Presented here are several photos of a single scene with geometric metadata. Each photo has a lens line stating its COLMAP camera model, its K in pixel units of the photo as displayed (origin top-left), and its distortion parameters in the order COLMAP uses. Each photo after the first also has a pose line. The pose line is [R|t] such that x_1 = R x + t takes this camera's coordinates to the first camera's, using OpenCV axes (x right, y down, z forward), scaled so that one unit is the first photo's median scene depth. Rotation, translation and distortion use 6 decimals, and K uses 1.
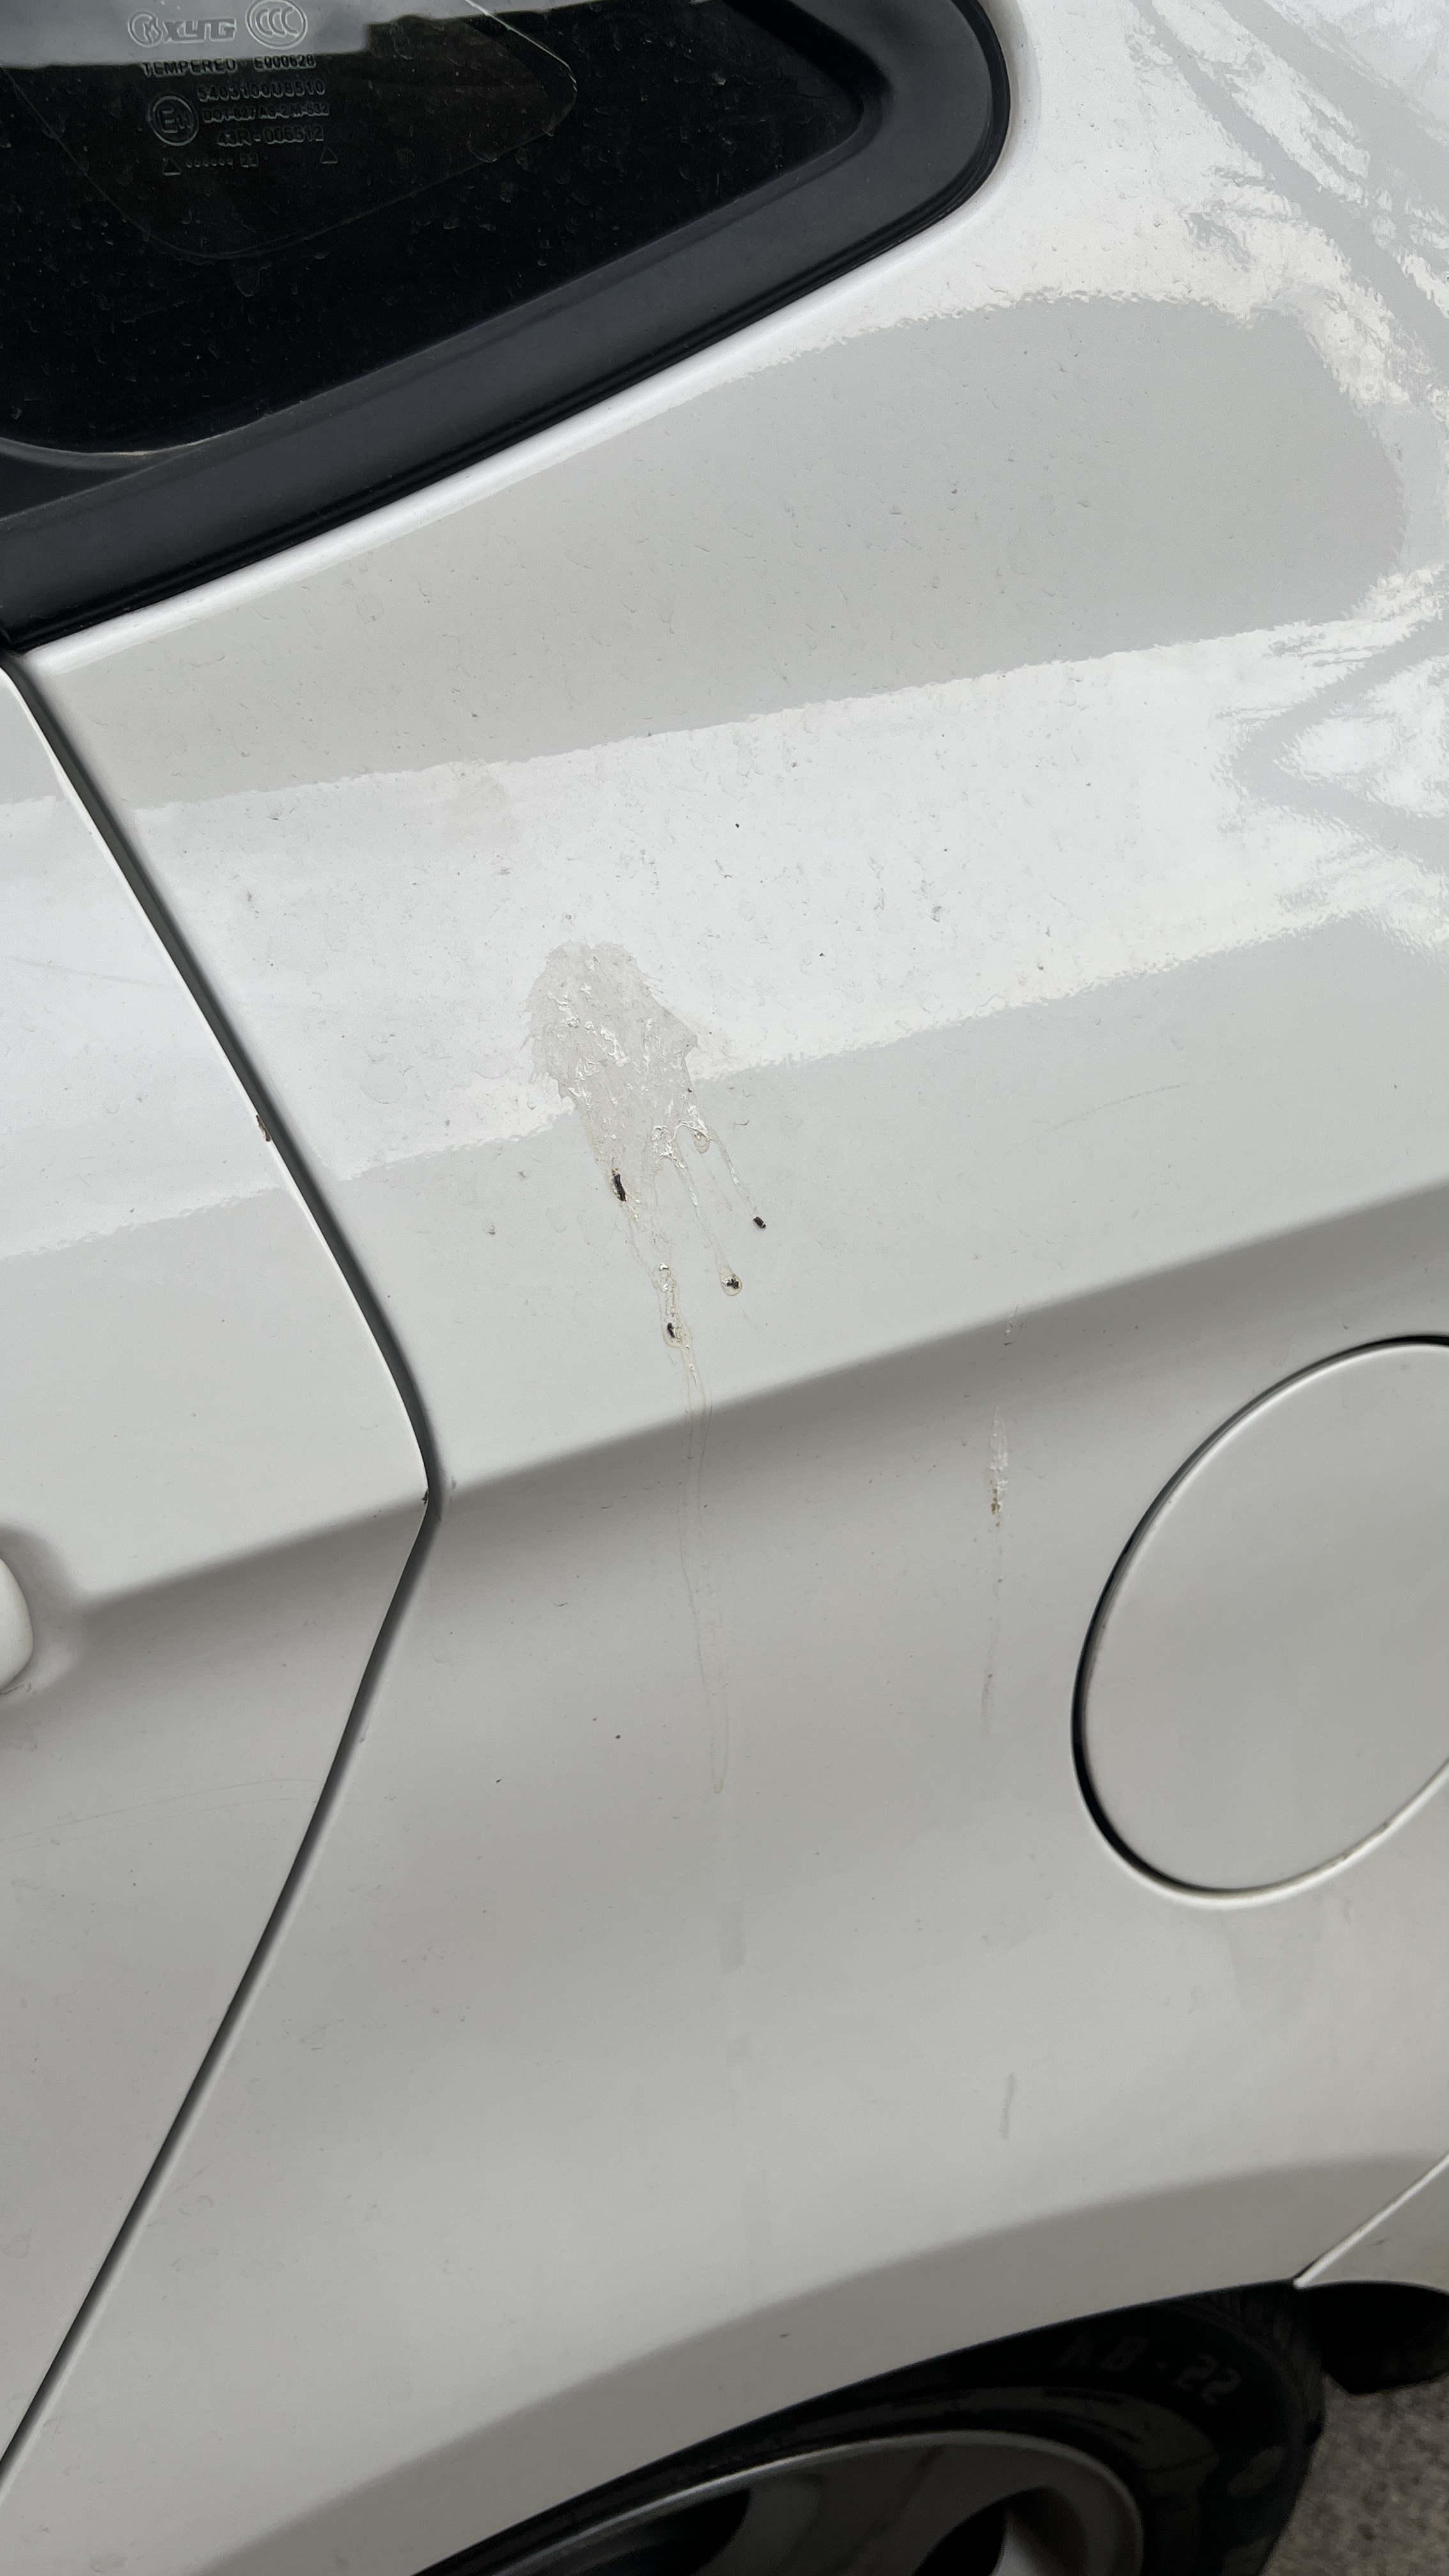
lens RADIAL K [[2078.5, 0, 691.8], [0, 2078.5, 1282.5], [0, 0, 1]] dist [0.032470, -0.078684]
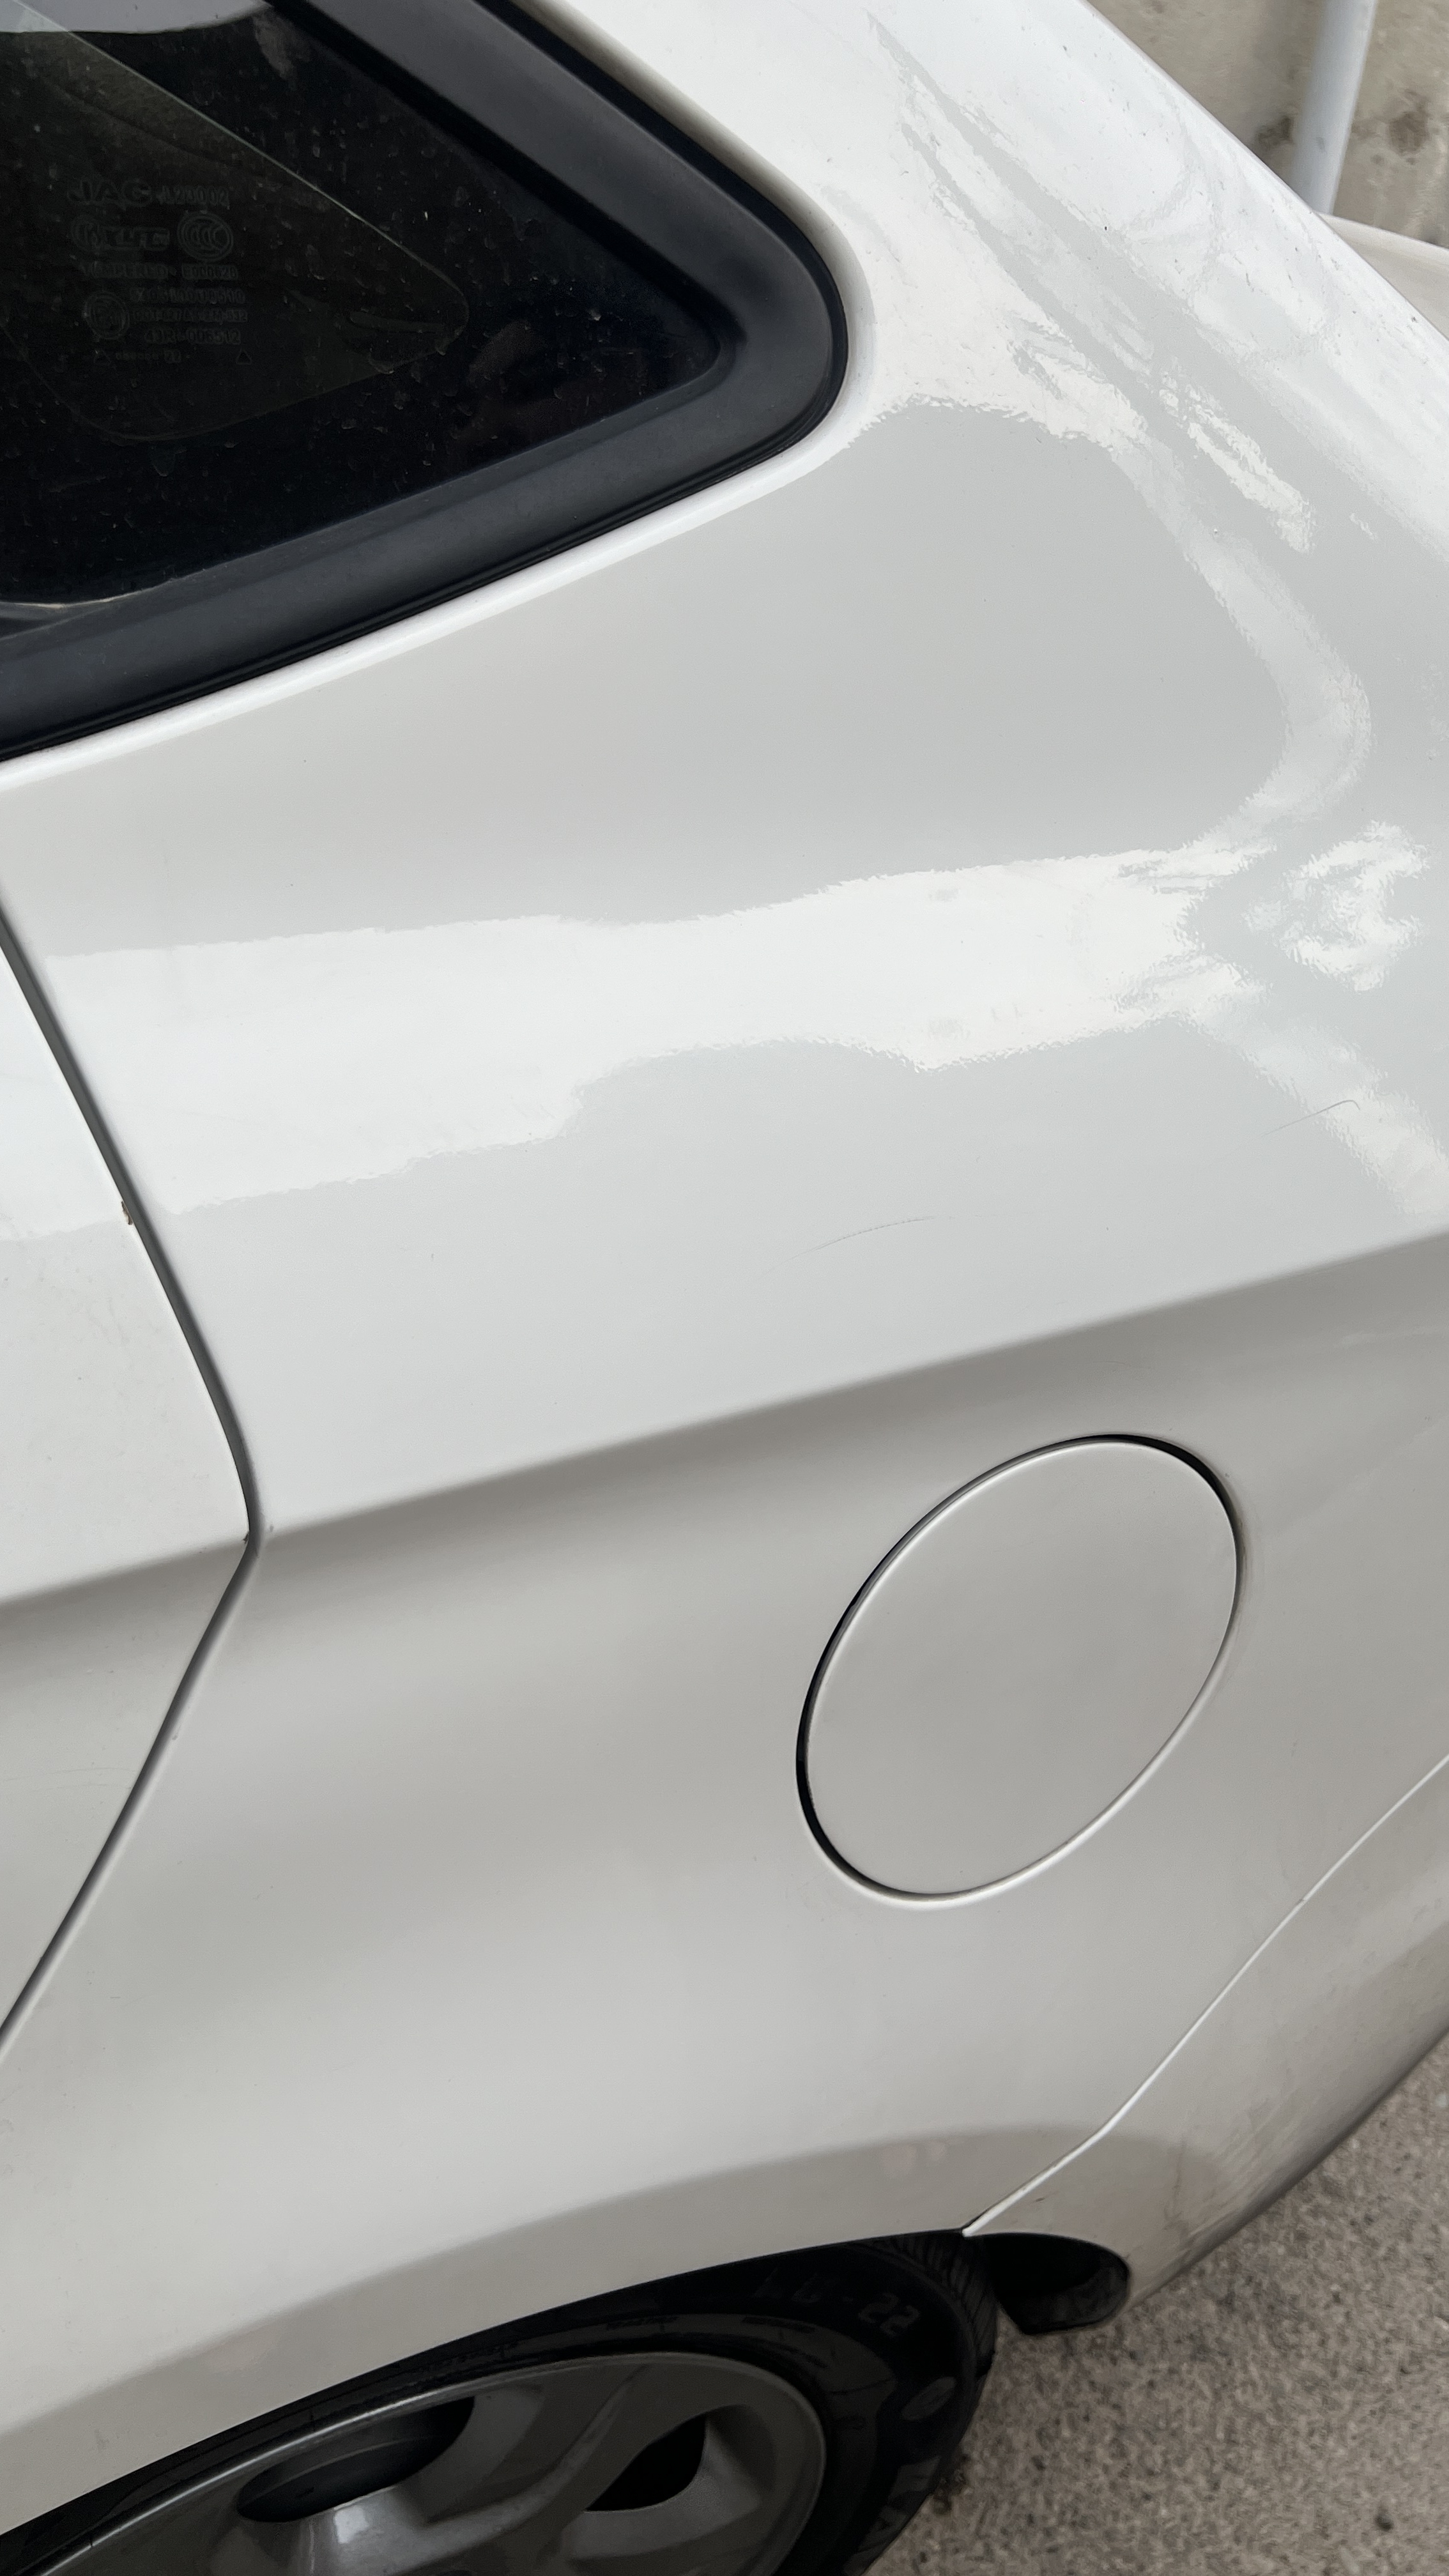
lens RADIAL K [[2145.9, 0, 732.3], [0, 2145.9, 1282.8], [0, 0, 1]] dist [0.002561, -0.004964]
pose [[0.992790, 0.075074, 0.093441, 0.012727], [-0.078122, 0.996511, 0.029390, -0.063644], [-0.090909, -0.036478, 0.995191, -0.141982]]
